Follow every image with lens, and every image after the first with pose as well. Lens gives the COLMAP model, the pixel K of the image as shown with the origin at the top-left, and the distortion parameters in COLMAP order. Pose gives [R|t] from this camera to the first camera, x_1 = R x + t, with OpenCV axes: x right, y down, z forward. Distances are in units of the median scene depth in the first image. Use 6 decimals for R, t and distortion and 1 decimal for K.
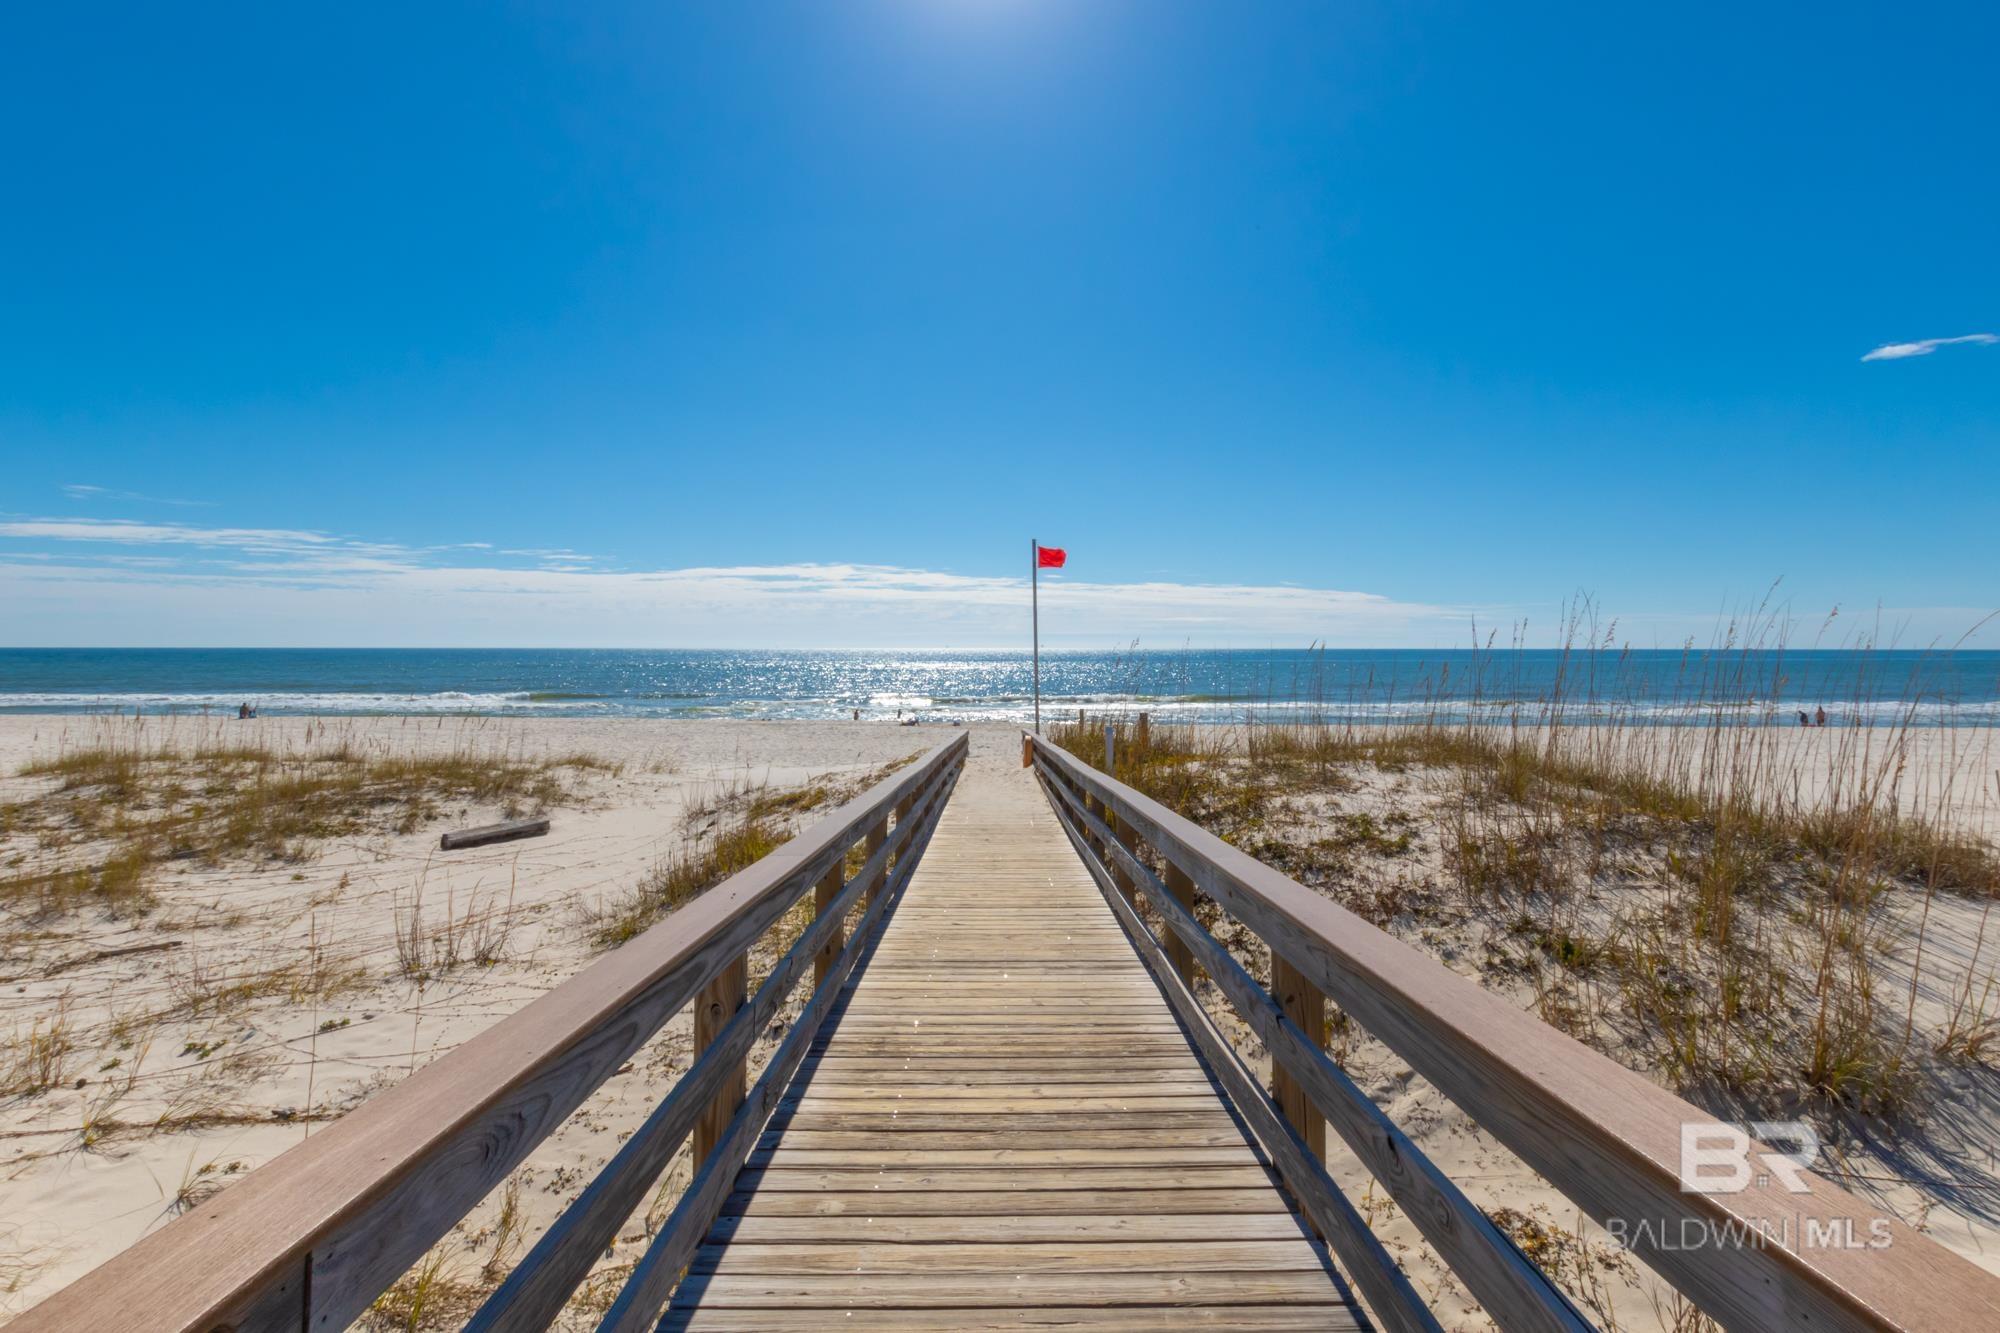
lens RADIAL K [[968.6, 0, 1000.0], [0, 968.6, 666.5], [0, 0, 1]] dist [0.042284, -0.015114]
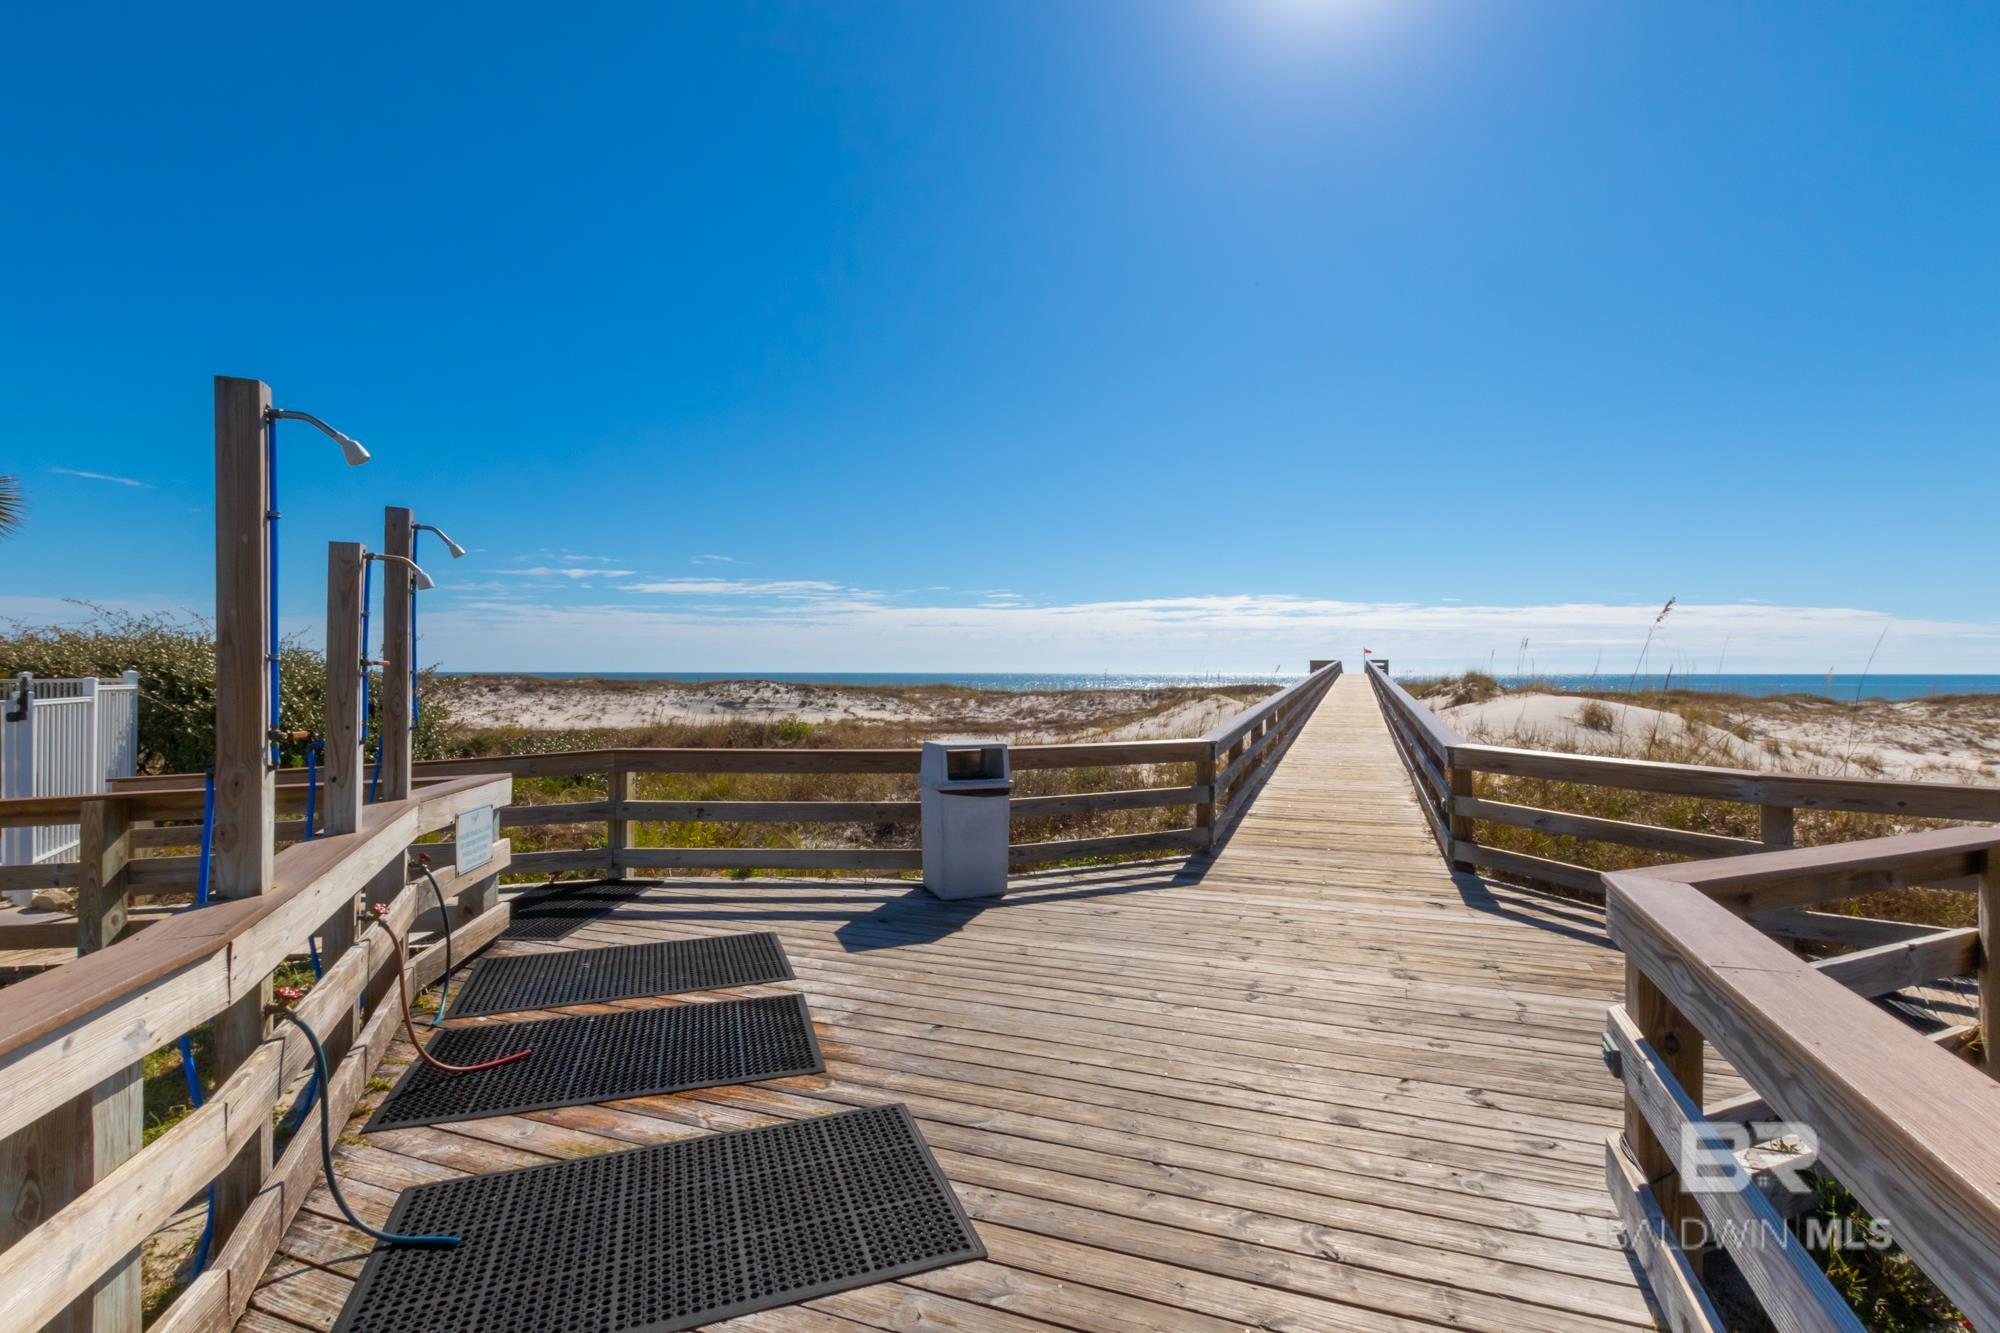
lens RADIAL K [[968.6, 0, 1000.0], [0, 968.6, 666.5], [0, 0, 1]] dist [0.042284, -0.015114]
pose [[0.927013, -0.001001, -0.375029, 0.008410], [-0.010185, 0.999560, -0.027843, 0.008611], [0.374892, 0.029631, 0.926595, -0.104494]]
